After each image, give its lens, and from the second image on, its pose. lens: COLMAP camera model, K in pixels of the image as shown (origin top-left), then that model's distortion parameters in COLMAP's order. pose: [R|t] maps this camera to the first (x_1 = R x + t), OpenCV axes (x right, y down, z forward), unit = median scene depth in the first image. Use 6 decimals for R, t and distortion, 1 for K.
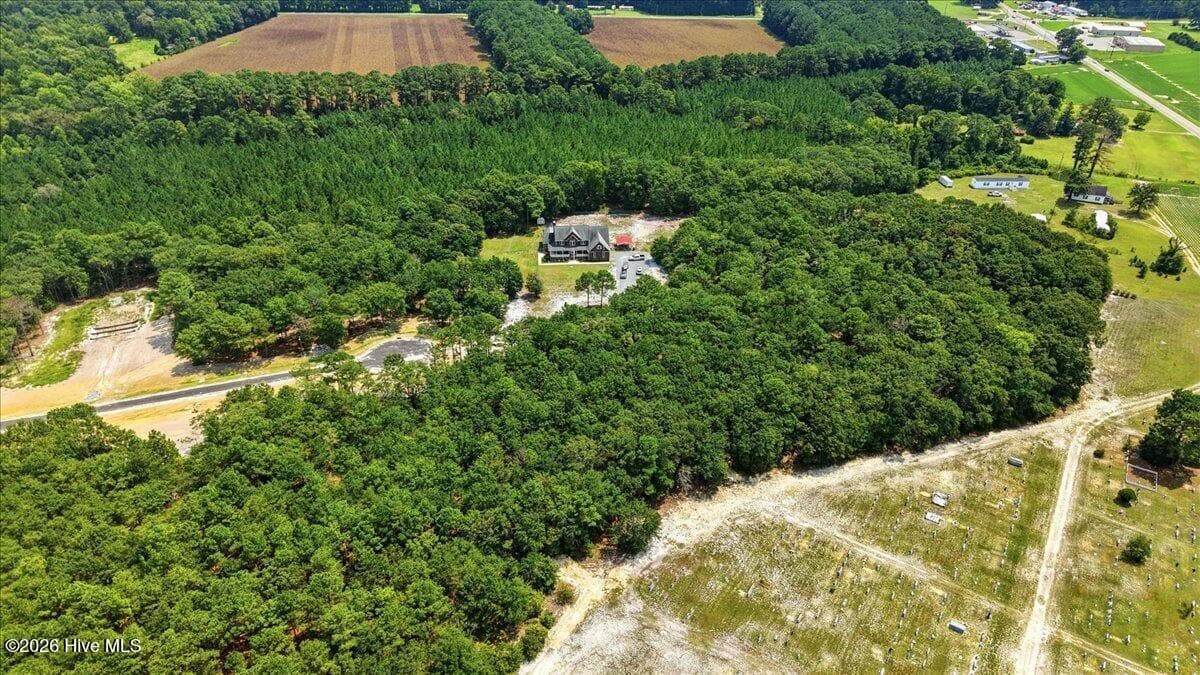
lens RADIAL K [[786.0, 0, 600.0], [0, 786.0, 337.5], [0, 0, 1]] dist [0.028018, -0.031322]
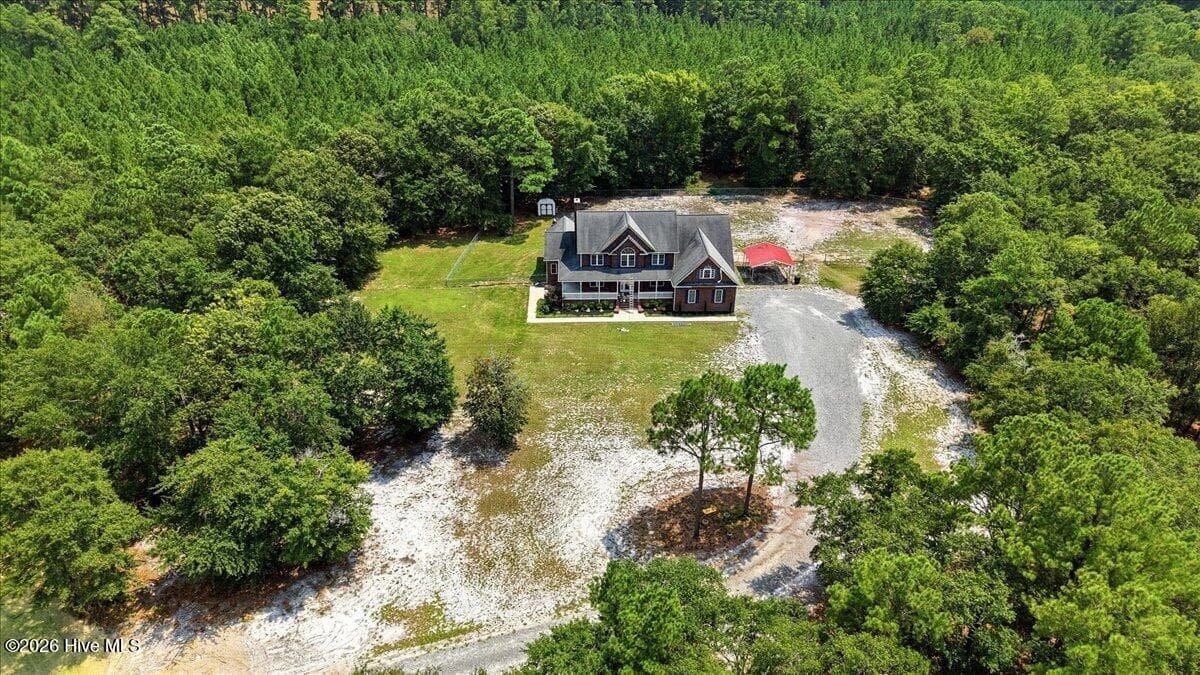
lens RADIAL K [[786.0, 0, 600.0], [0, 786.0, 337.5], [0, 0, 1]] dist [0.028018, -0.031322]
pose [[0.998953, 0.020537, -0.040888, -0.030973], [-0.021935, 0.999180, -0.034029, -0.070953], [0.040155, 0.034890, 0.998584, 0.628524]]
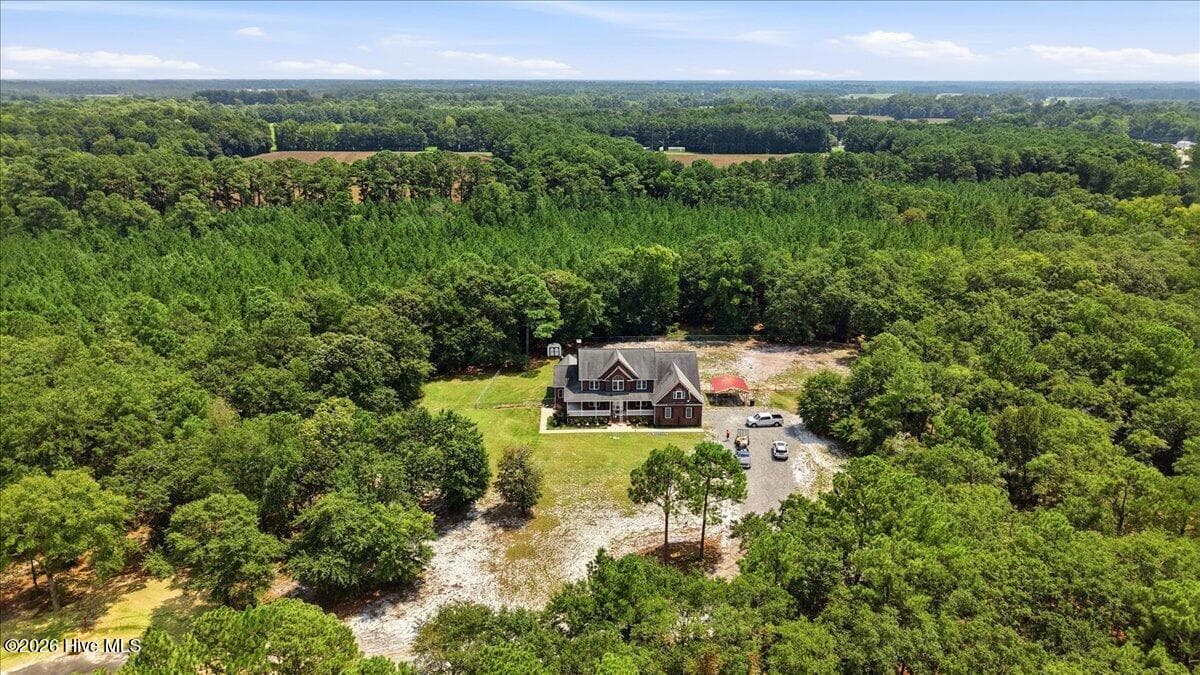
lens RADIAL K [[786.0, 0, 600.0], [0, 786.0, 337.5], [0, 0, 1]] dist [0.028018, -0.031322]
pose [[0.998942, 0.007783, -0.045326, -0.024048], [-0.018248, 0.971749, -0.235310, -0.039596], [0.042214, 0.235888, 0.970863, 0.535412]]
